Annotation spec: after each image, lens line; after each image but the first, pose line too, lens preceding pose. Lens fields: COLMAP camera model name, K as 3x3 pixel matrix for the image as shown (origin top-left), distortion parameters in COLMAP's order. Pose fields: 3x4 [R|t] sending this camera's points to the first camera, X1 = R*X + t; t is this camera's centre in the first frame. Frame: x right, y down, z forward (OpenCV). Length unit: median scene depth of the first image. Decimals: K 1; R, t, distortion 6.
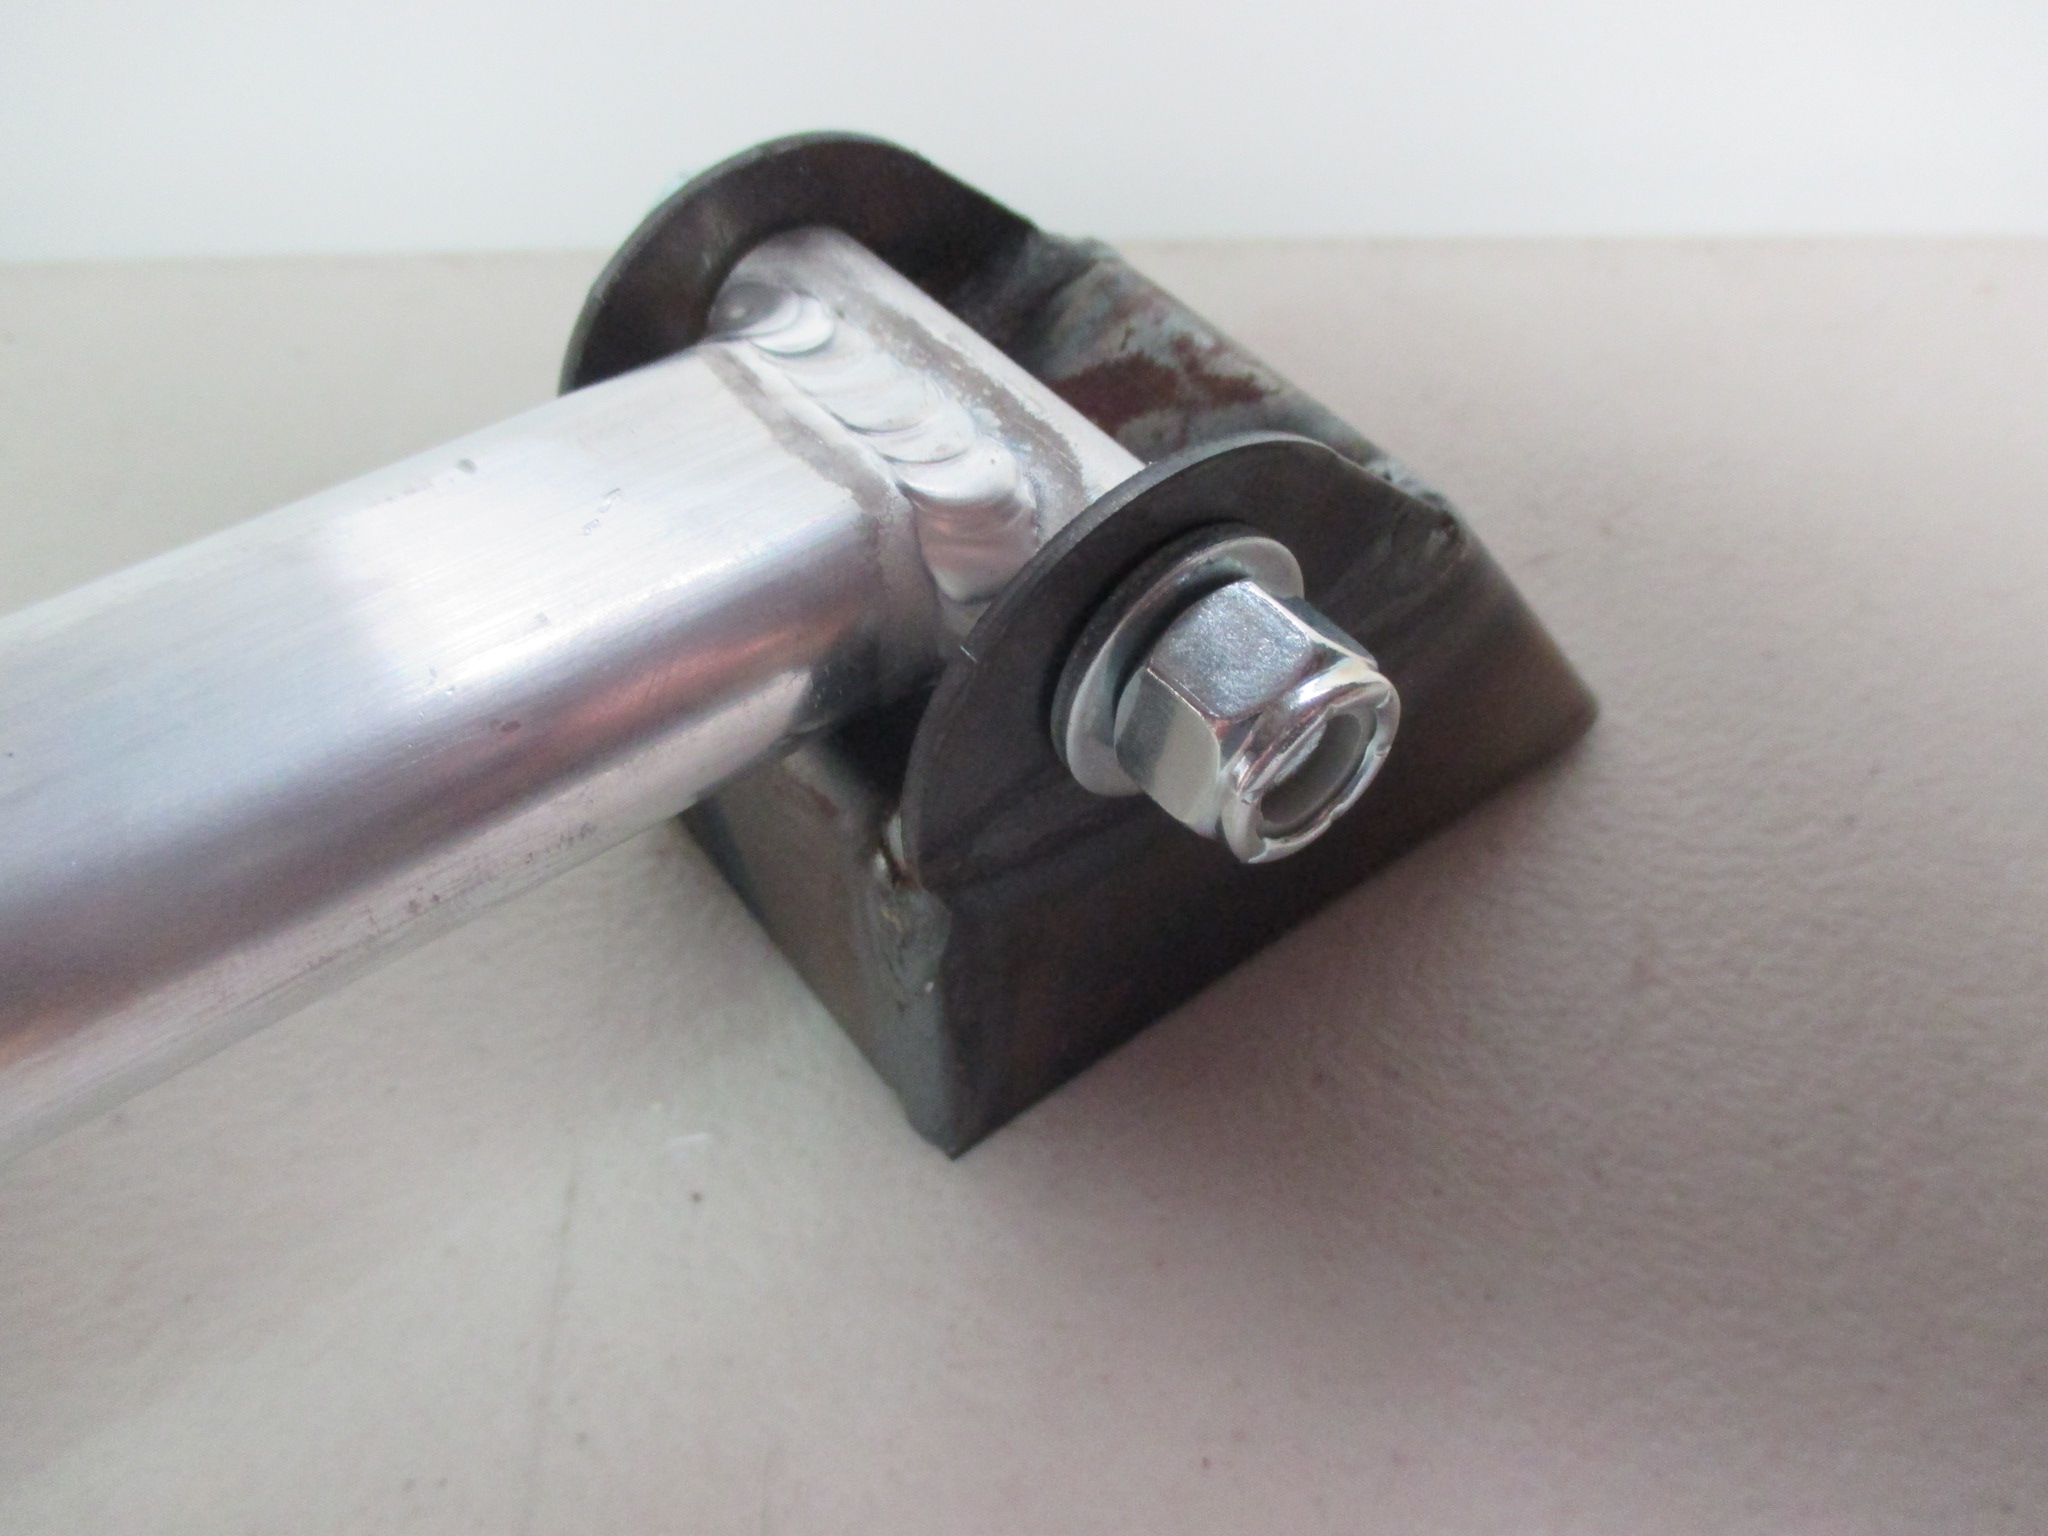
lens RADIAL K [[1678.6, 0, 1024.0], [0, 1678.6, 768.0], [0, 0, 1]] dist [0.000612, -0.006860]
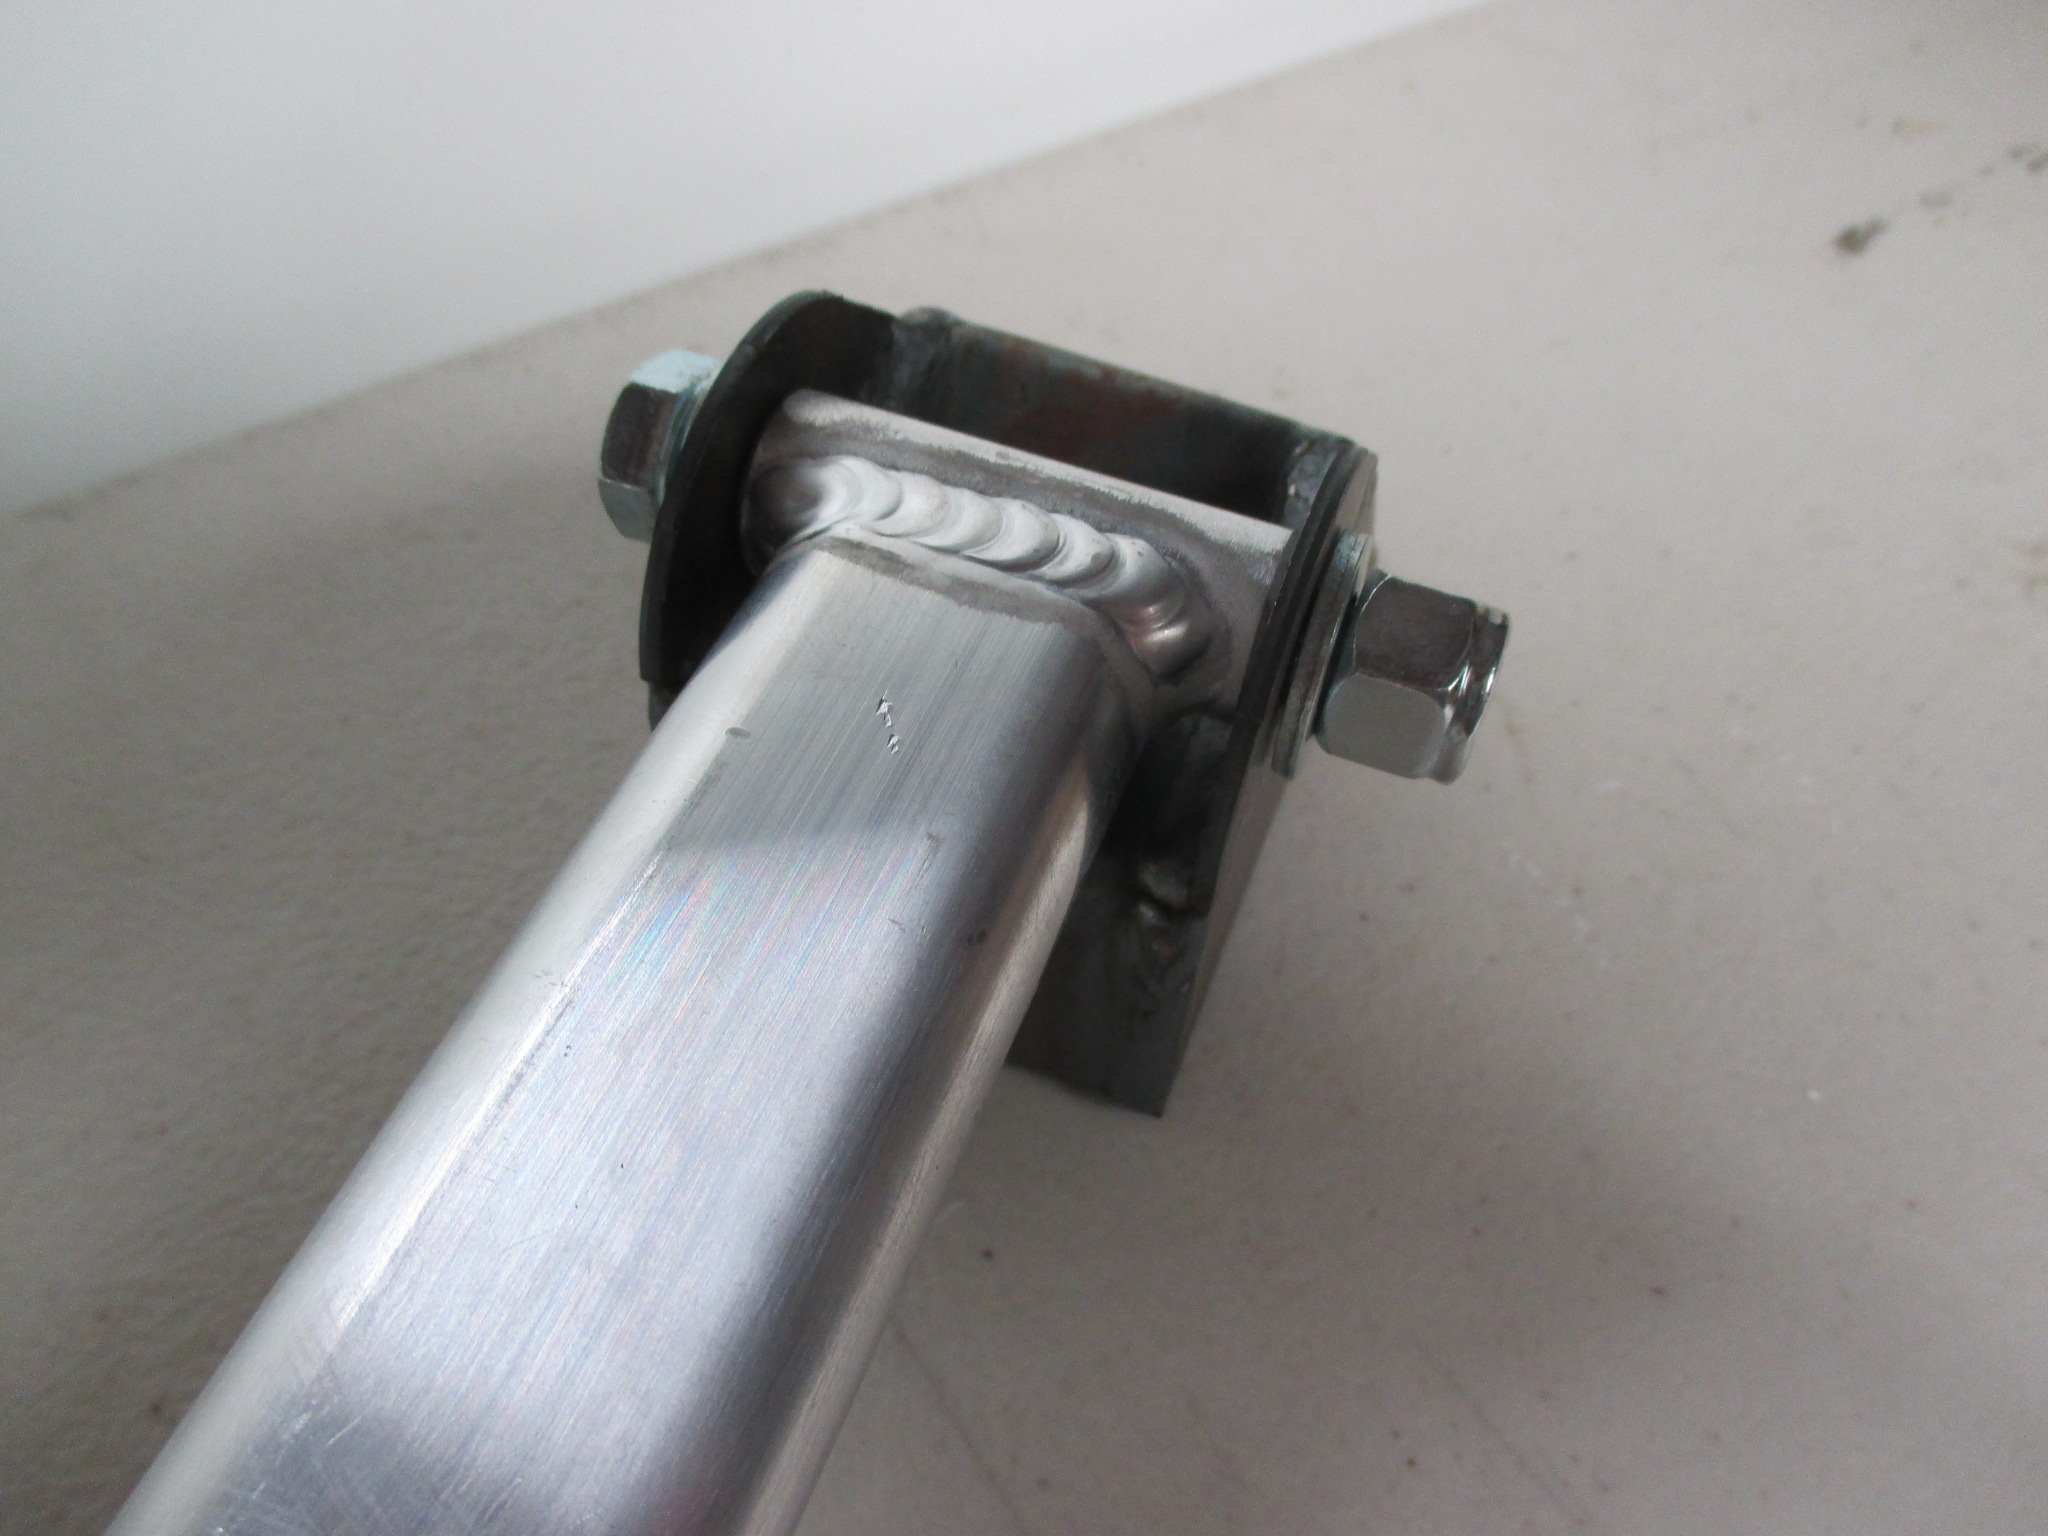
lens RADIAL K [[1678.6, 0, 1024.0], [0, 1678.6, 768.0], [0, 0, 1]] dist [0.000612, -0.006860]
pose [[0.864128, -0.390206, 0.317839, -0.485869], [0.364677, 0.920718, 0.138882, -0.224001], [-0.346833, -0.004103, 0.937918, -0.057285]]
